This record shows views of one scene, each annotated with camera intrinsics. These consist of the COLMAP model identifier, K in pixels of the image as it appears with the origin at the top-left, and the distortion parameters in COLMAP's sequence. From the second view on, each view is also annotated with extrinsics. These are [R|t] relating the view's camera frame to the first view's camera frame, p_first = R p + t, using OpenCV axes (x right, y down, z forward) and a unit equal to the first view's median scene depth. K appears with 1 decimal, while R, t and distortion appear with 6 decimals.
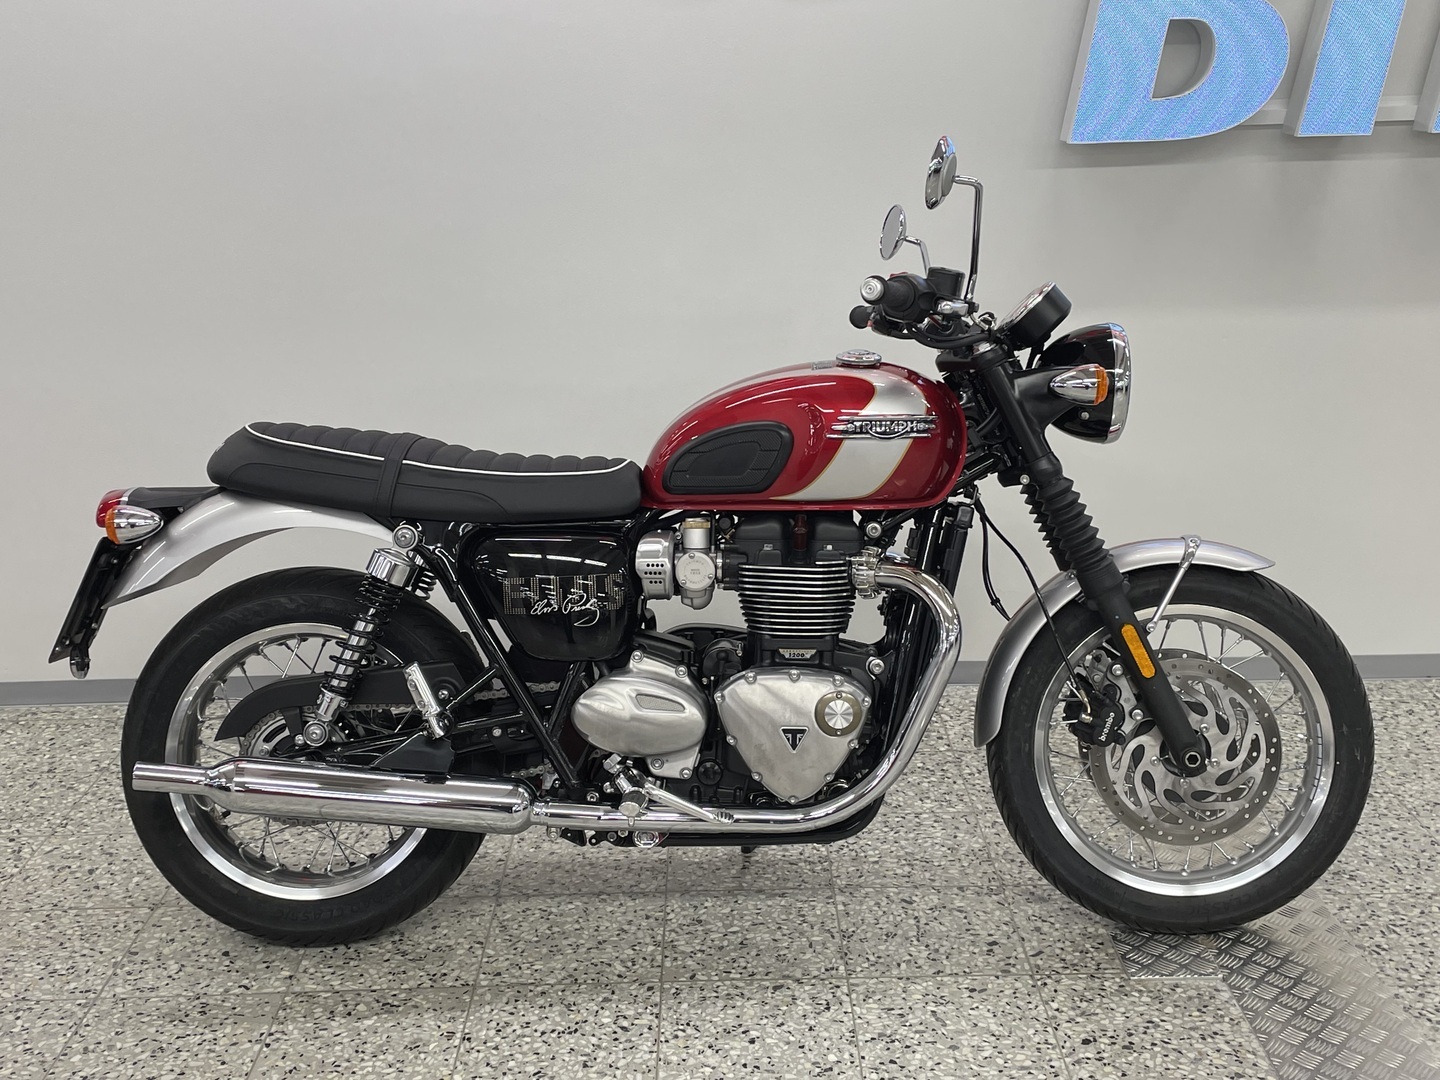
lens RADIAL K [[1676.4, 0, 733.7], [0, 1676.4, 516.4], [0, 0, 1]] dist [0.097009, -0.135781]
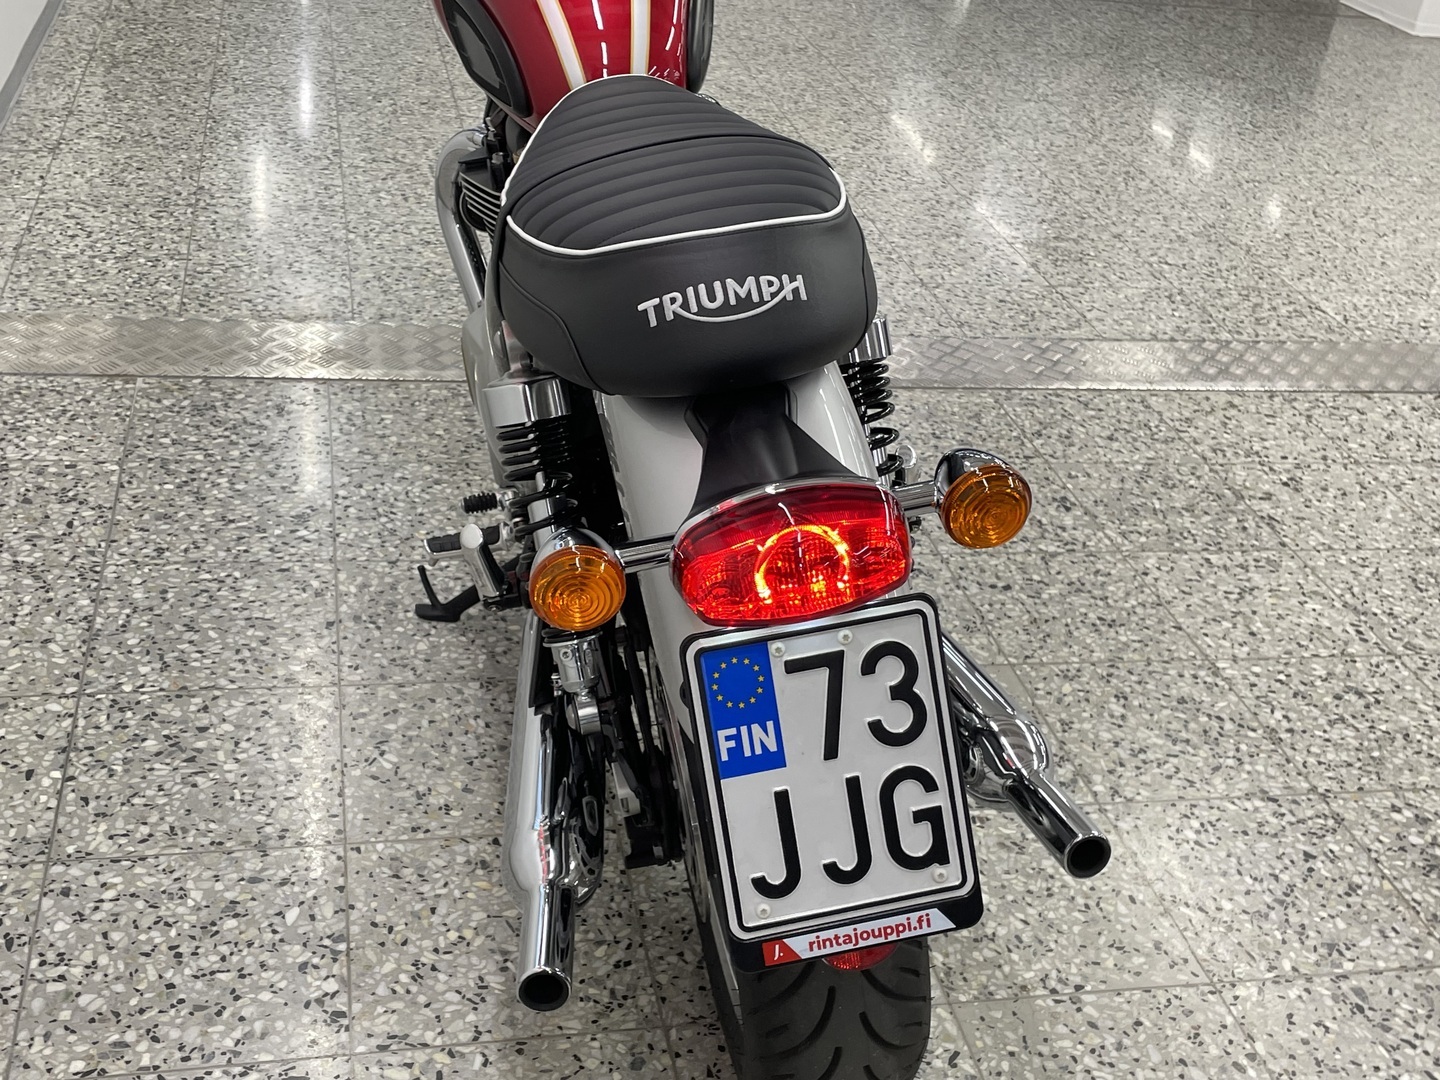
lens RADIAL K [[1676.4, 0, 733.7], [0, 1676.4, 516.4], [0, 0, 1]] dist [0.097009, -0.135781]
pose [[-0.205801, -0.478120, 0.853842, -0.693764], [0.146583, 0.847615, 0.509964, -0.211707], [-0.967553, 0.230110, -0.104356, 1.082970]]
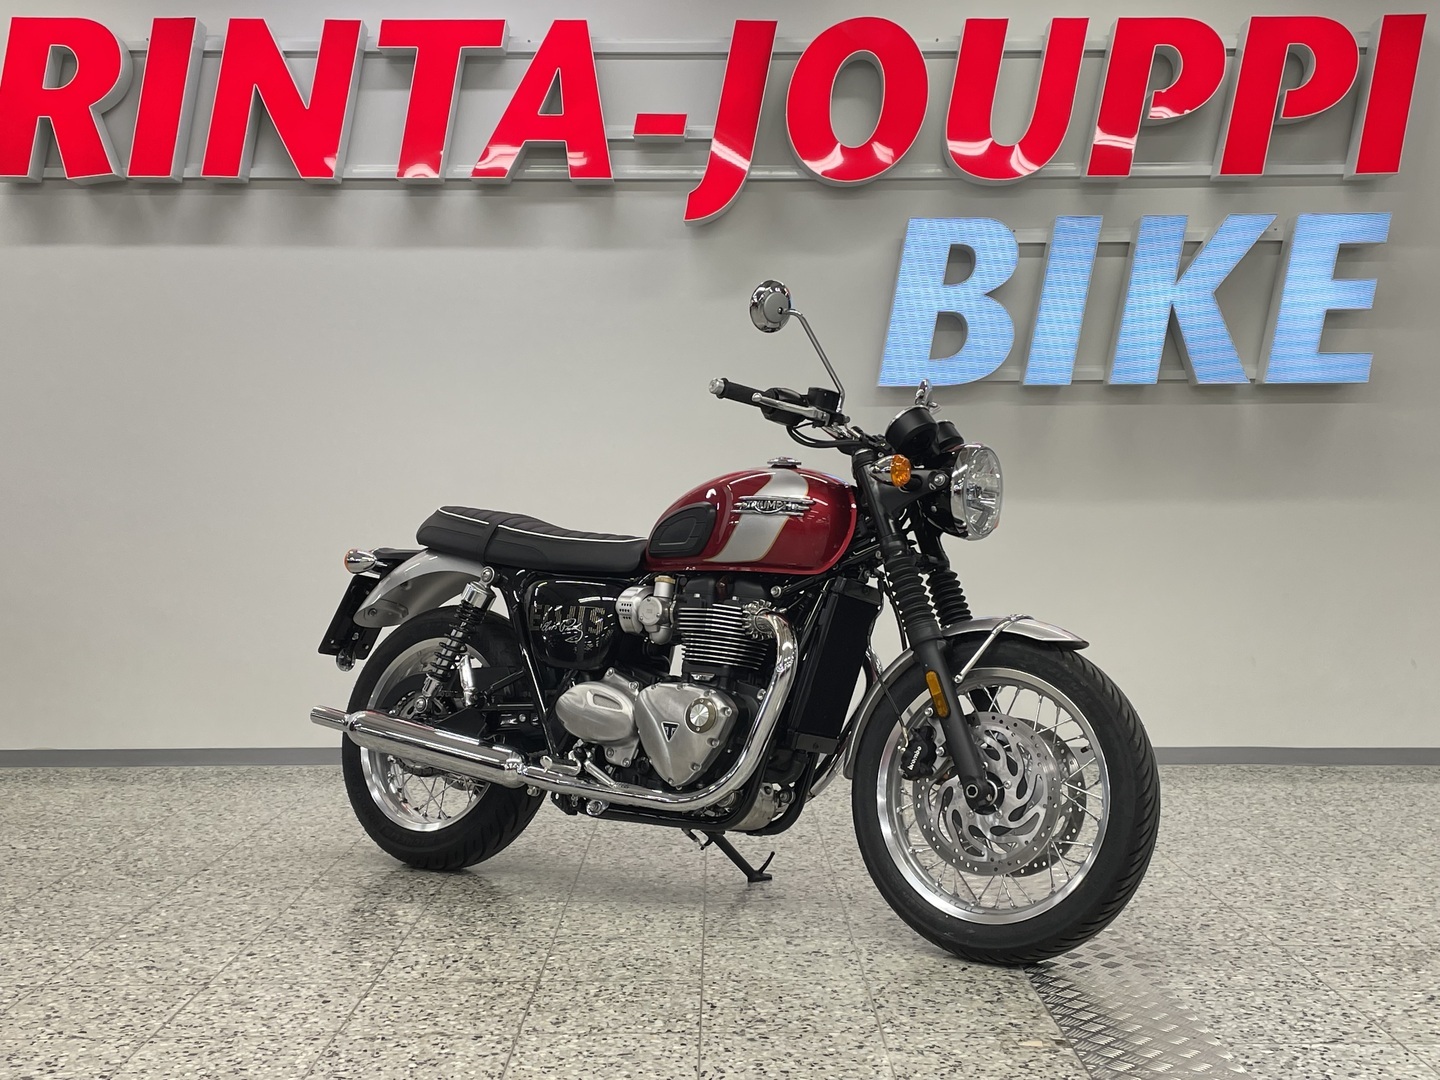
lens RADIAL K [[1672.2, 0, 724.4], [0, 1672.2, 527.7], [0, 0, 1]] dist [0.103670, -0.143070]
pose [[0.999803, 0.017705, -0.008962, 0.091954], [-0.019378, 0.968360, -0.248806, 0.370909], [0.004274, 0.248930, 0.968512, -0.592760]]
